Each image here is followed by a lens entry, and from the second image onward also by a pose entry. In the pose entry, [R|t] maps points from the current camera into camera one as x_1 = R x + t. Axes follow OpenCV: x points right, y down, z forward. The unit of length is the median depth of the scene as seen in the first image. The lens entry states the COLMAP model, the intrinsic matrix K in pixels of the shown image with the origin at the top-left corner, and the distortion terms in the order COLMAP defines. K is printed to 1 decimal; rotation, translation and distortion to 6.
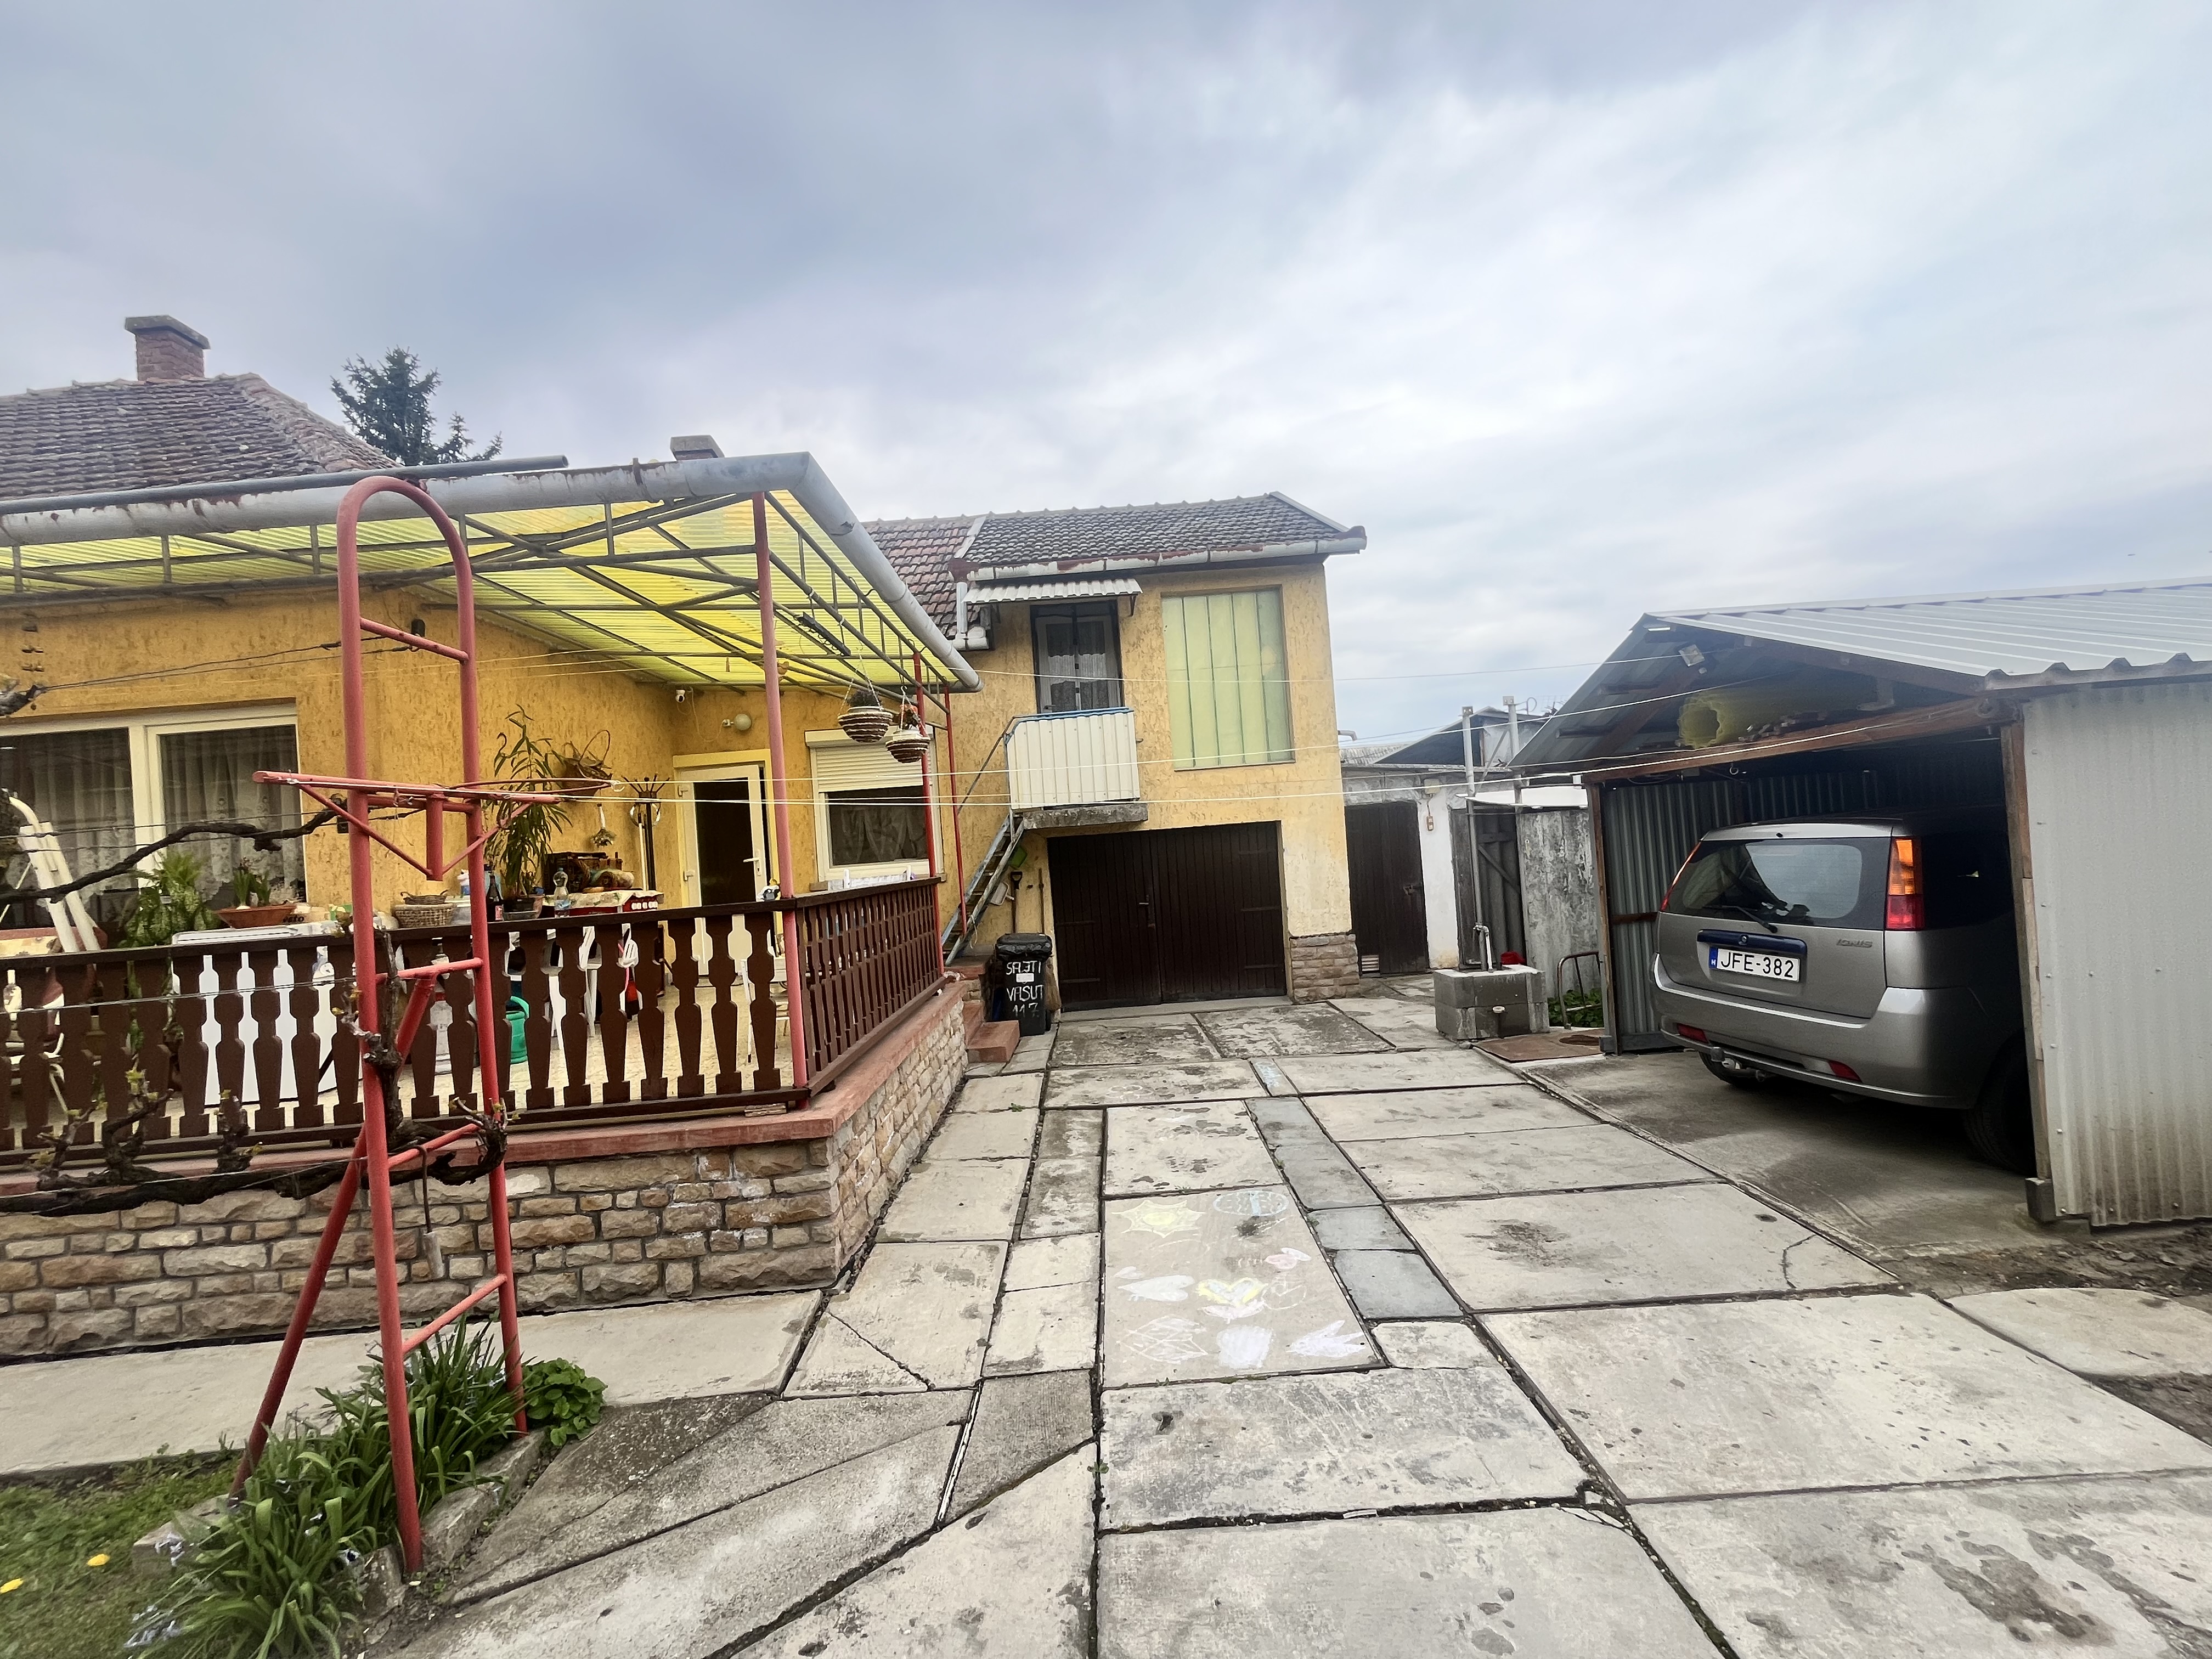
lens RADIAL K [[945.6, 0, 1090.2], [0, 945.6, 830.3], [0, 0, 1]] dist [0.002673, 0.000148]
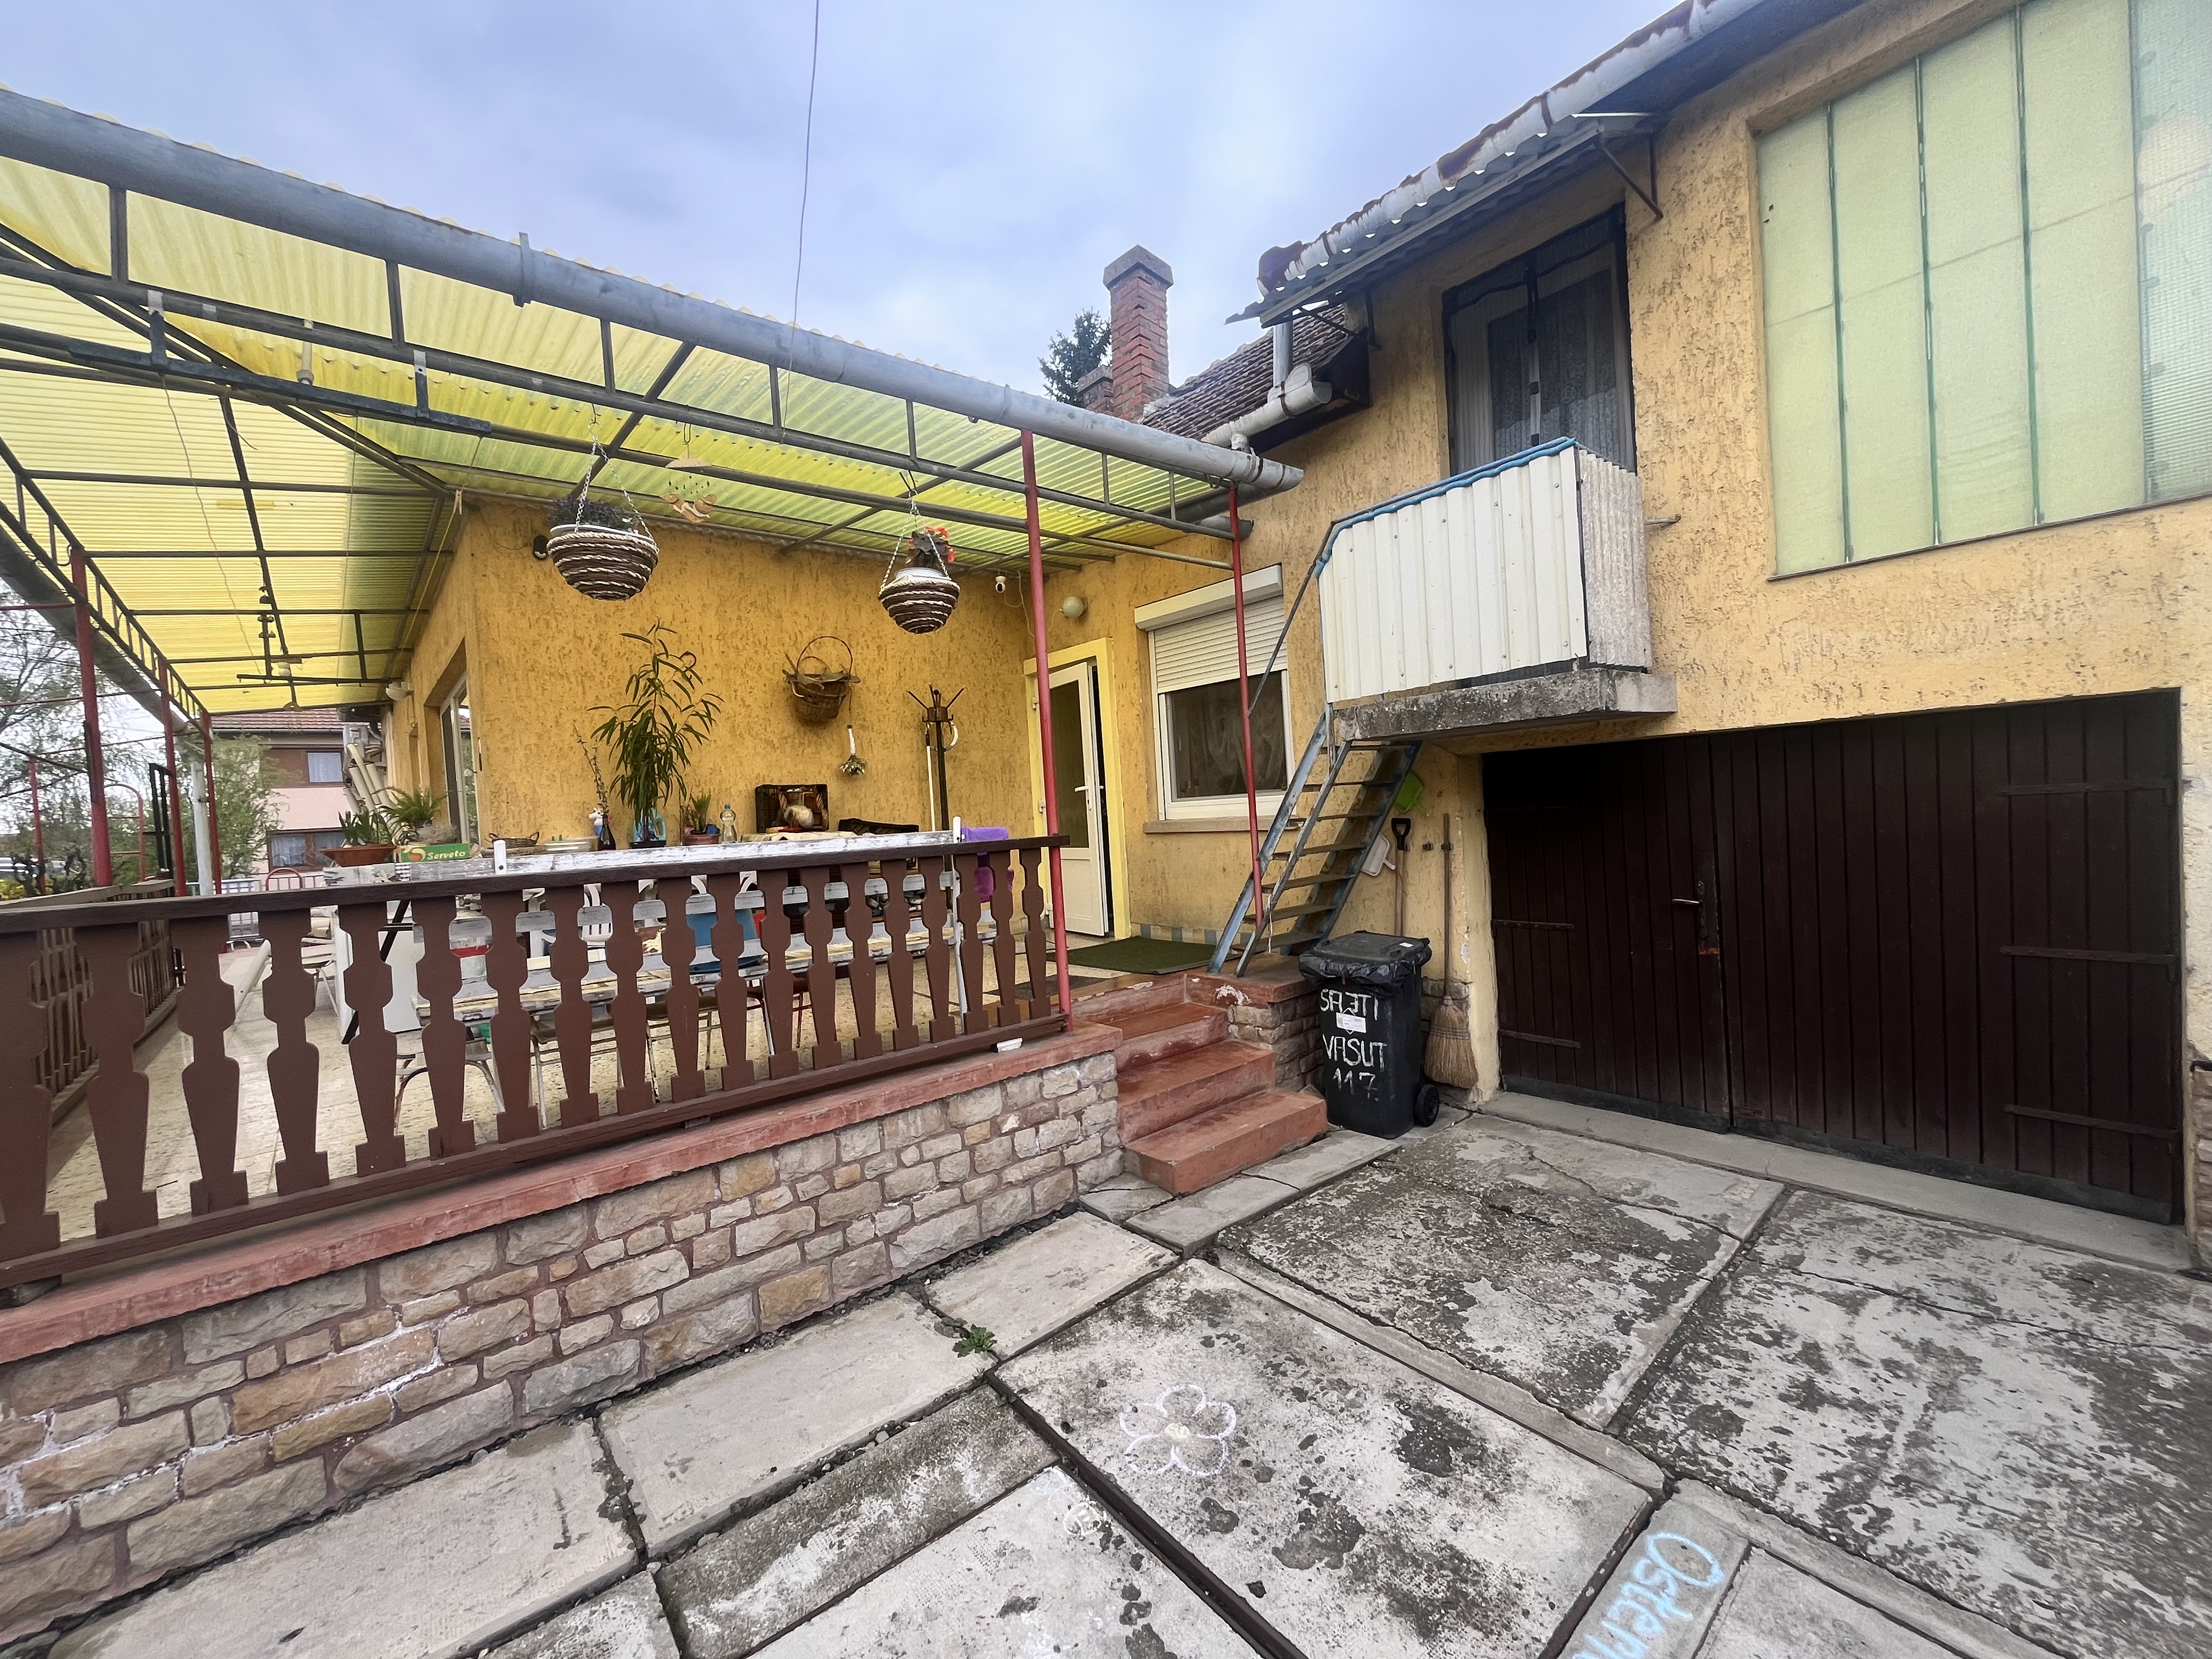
lens RADIAL K [[896.0, 0, 1090.6], [0, 896.0, 838.5], [0, 0, 1]] dist [-0.003094, -0.000430]
pose [[0.642249, 0.057873, -0.764308, 0.199428], [0.027194, 0.994797, 0.098177, 0.000161], [0.766013, -0.083839, 0.637334, 0.538017]]
